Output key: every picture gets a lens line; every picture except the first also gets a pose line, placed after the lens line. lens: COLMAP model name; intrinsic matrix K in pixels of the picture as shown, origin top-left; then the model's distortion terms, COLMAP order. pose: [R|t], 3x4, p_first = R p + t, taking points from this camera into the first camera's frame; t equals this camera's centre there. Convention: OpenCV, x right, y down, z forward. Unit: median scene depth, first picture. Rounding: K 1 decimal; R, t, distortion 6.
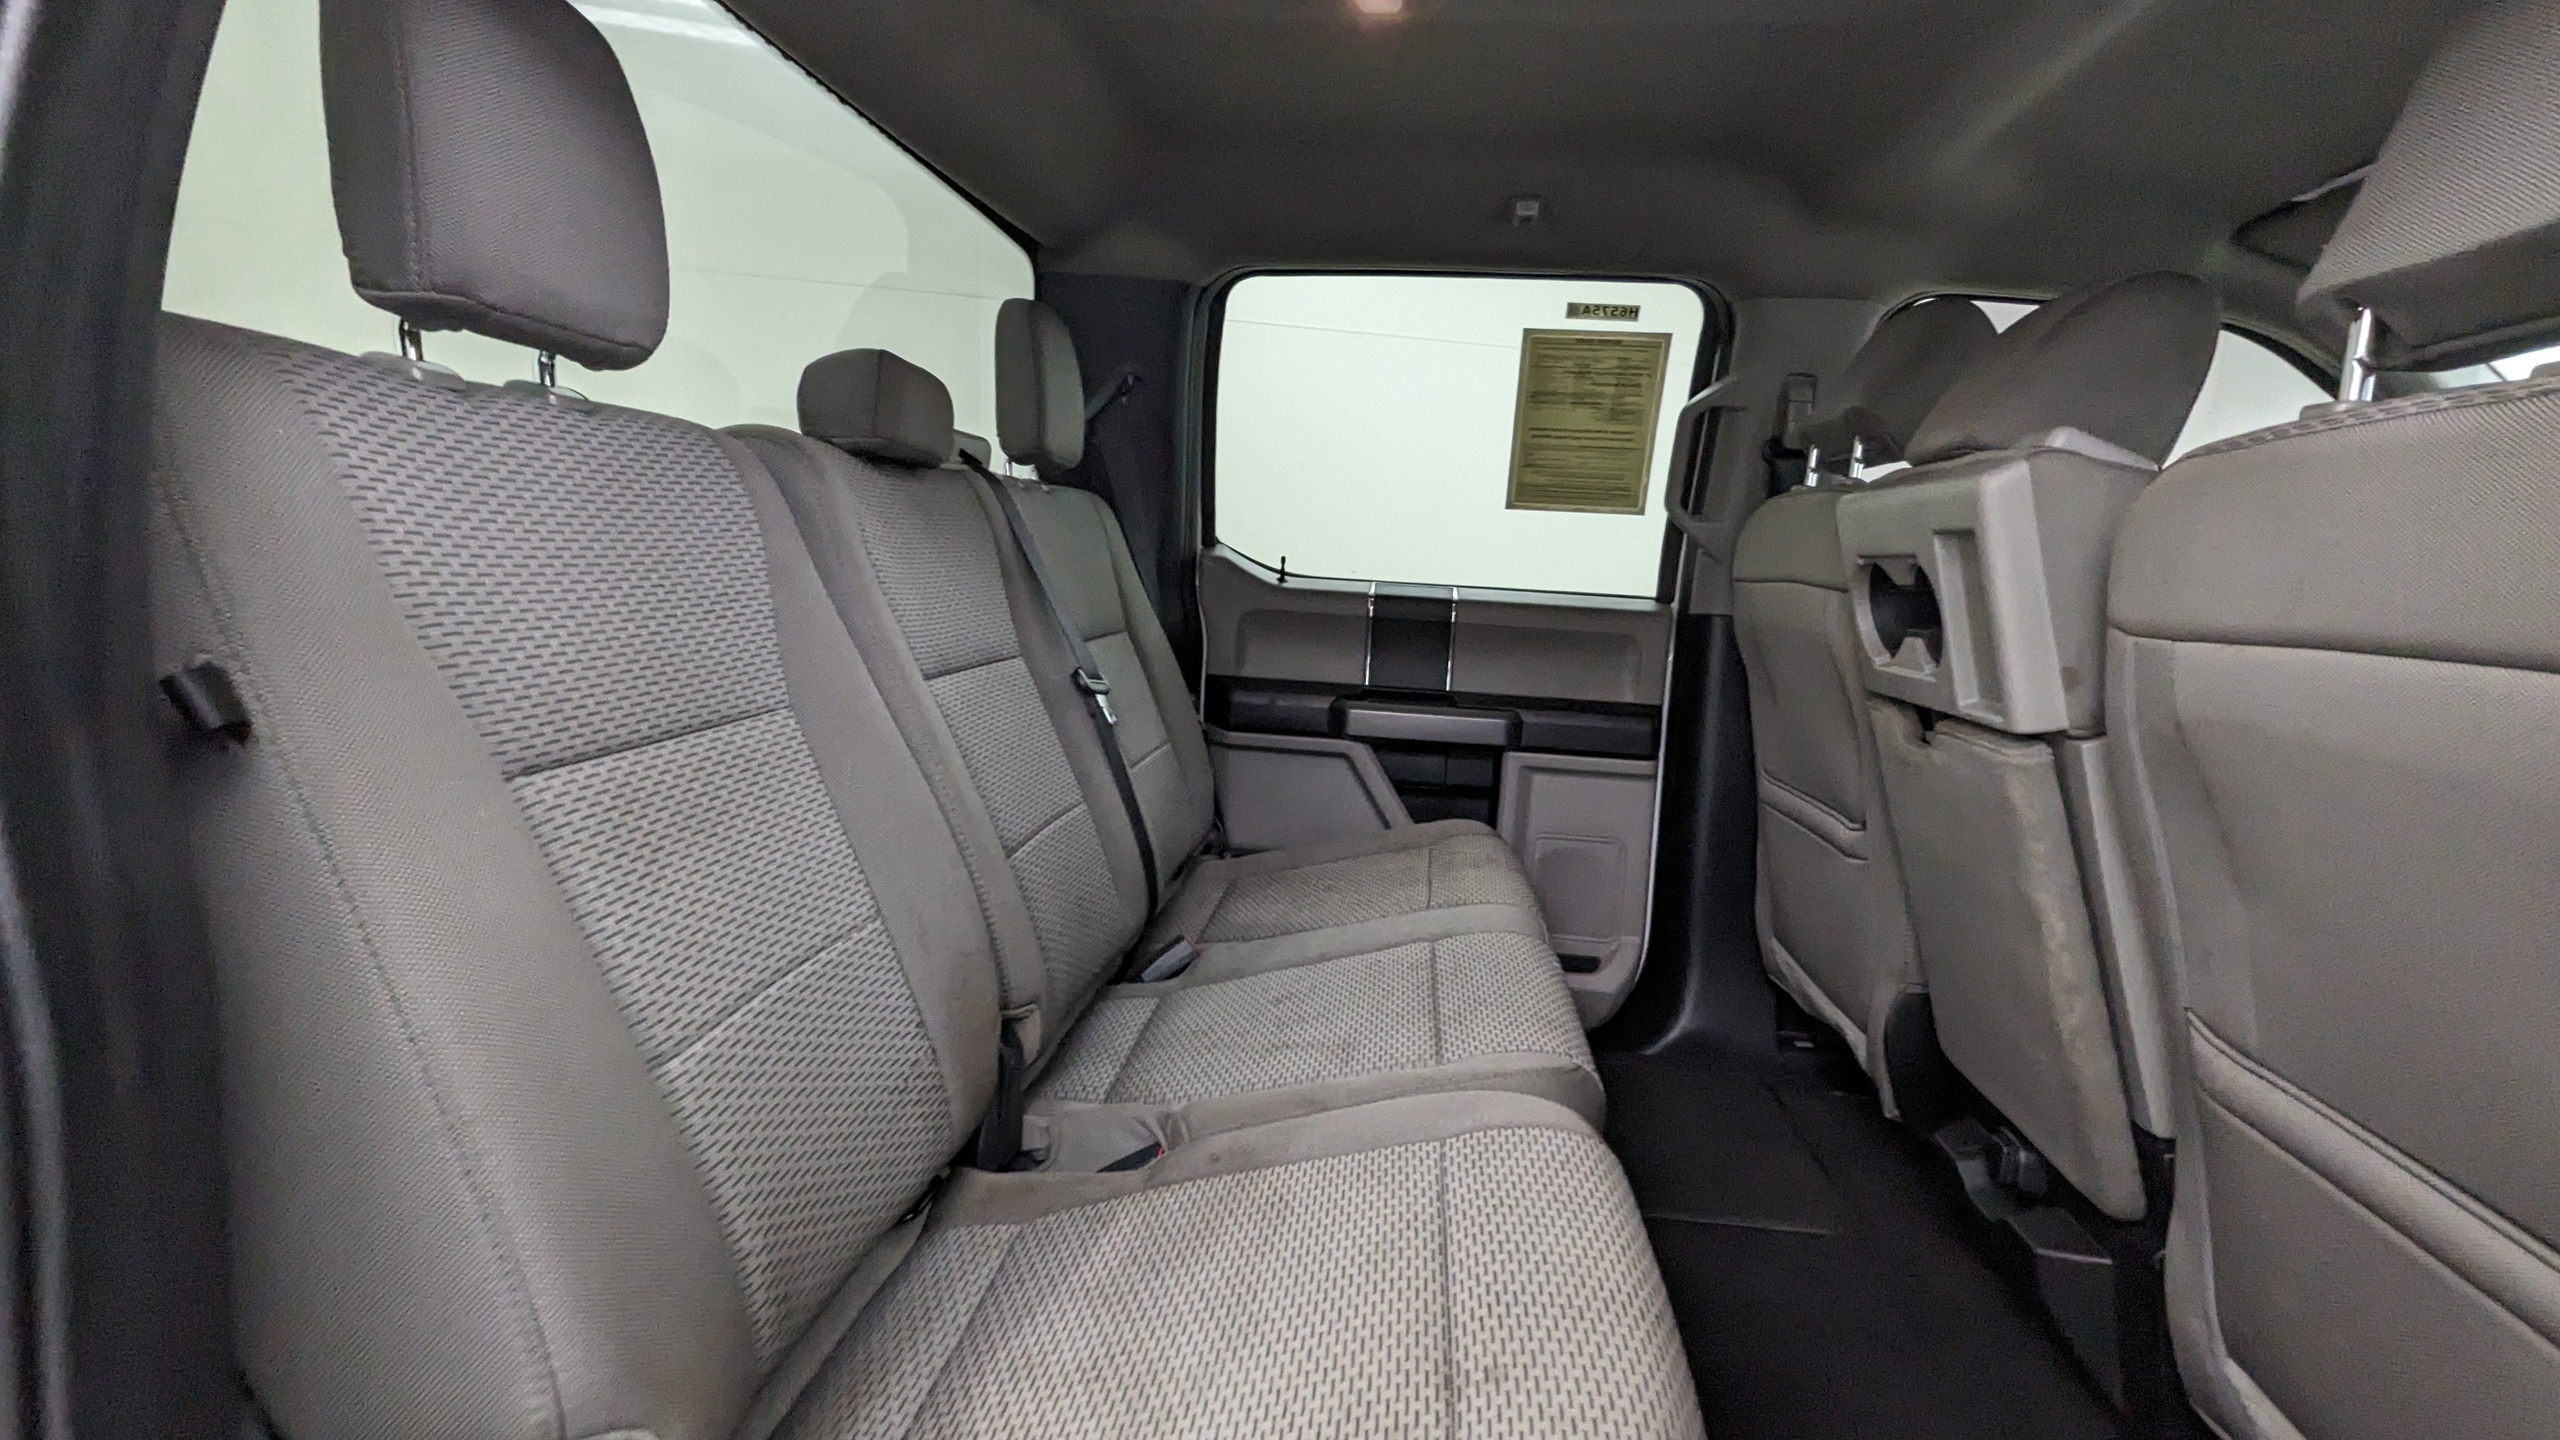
lens RADIAL K [[1238.8, 0, 1280.0], [0, 1238.8, 720.0], [0, 0, 1]] dist [-0.002917, -0.000557]
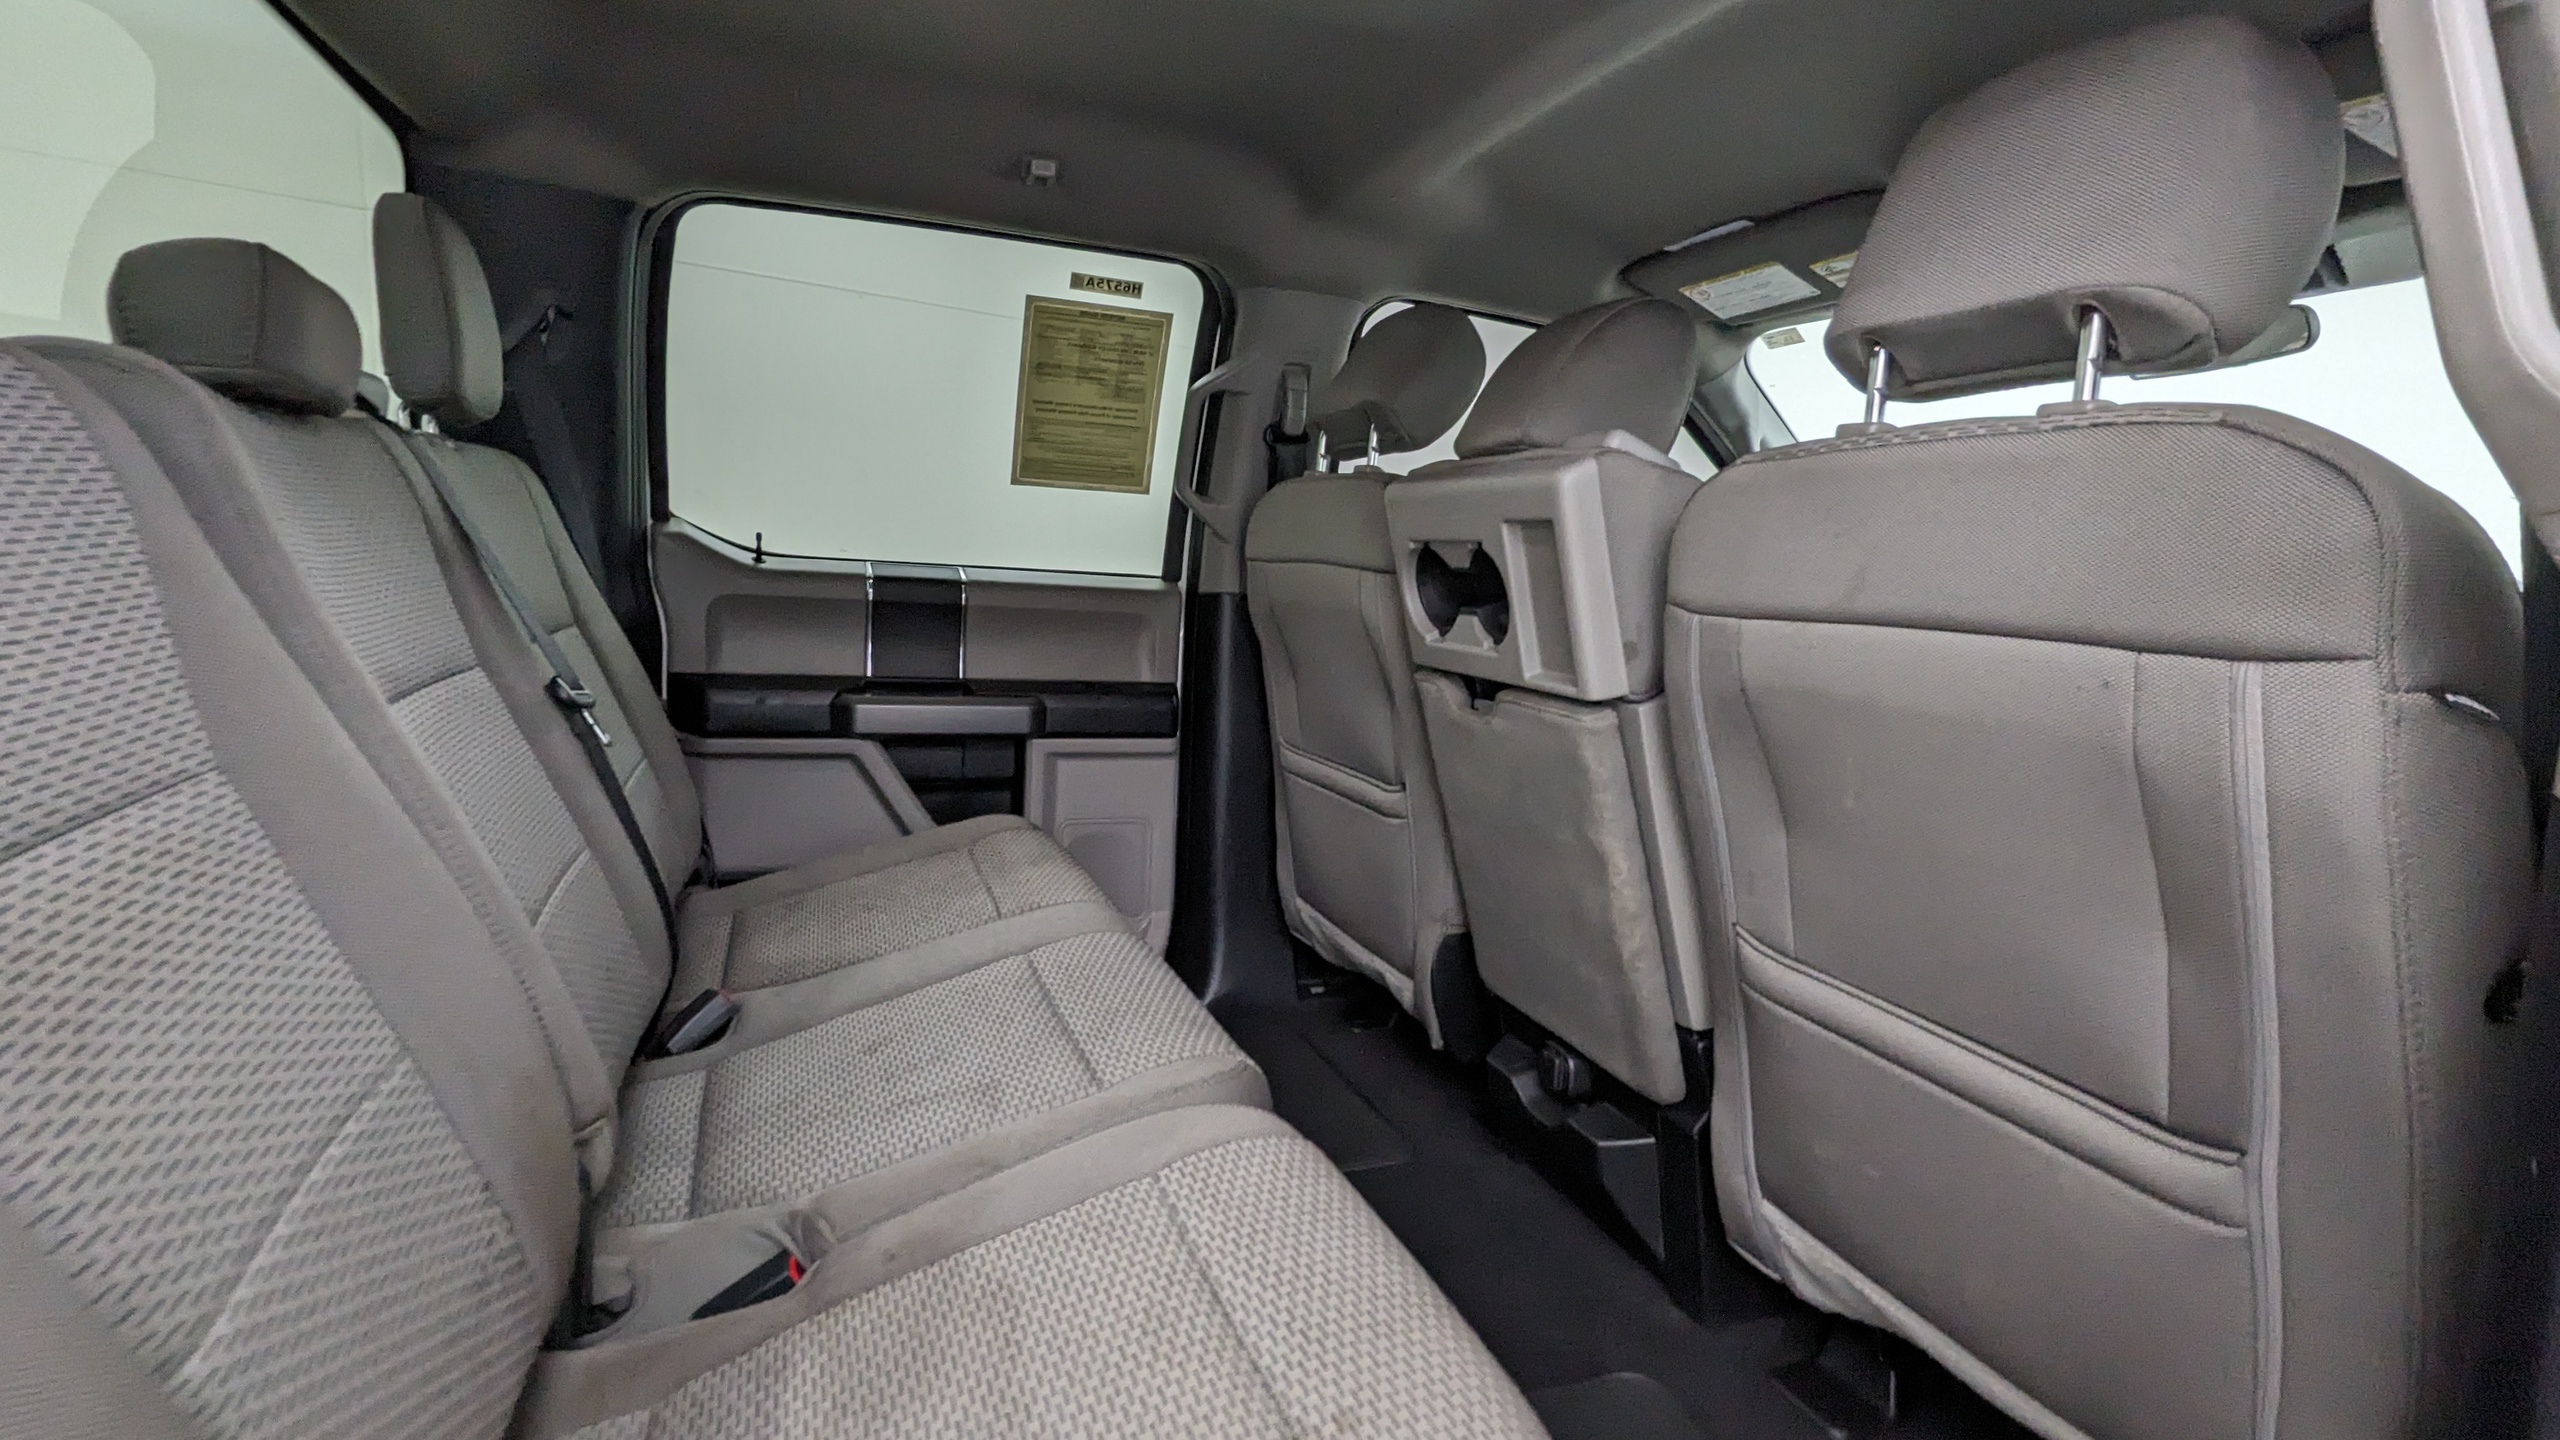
lens RADIAL K [[1238.8, 0, 1280.0], [0, 1238.8, 720.0], [0, 0, 1]] dist [-0.002917, -0.000557]
pose [[0.884800, -0.063941, 0.461563, -0.106638], [0.053500, 0.997930, 0.035686, -0.016046], [-0.462889, -0.006881, 0.886389, 0.074970]]
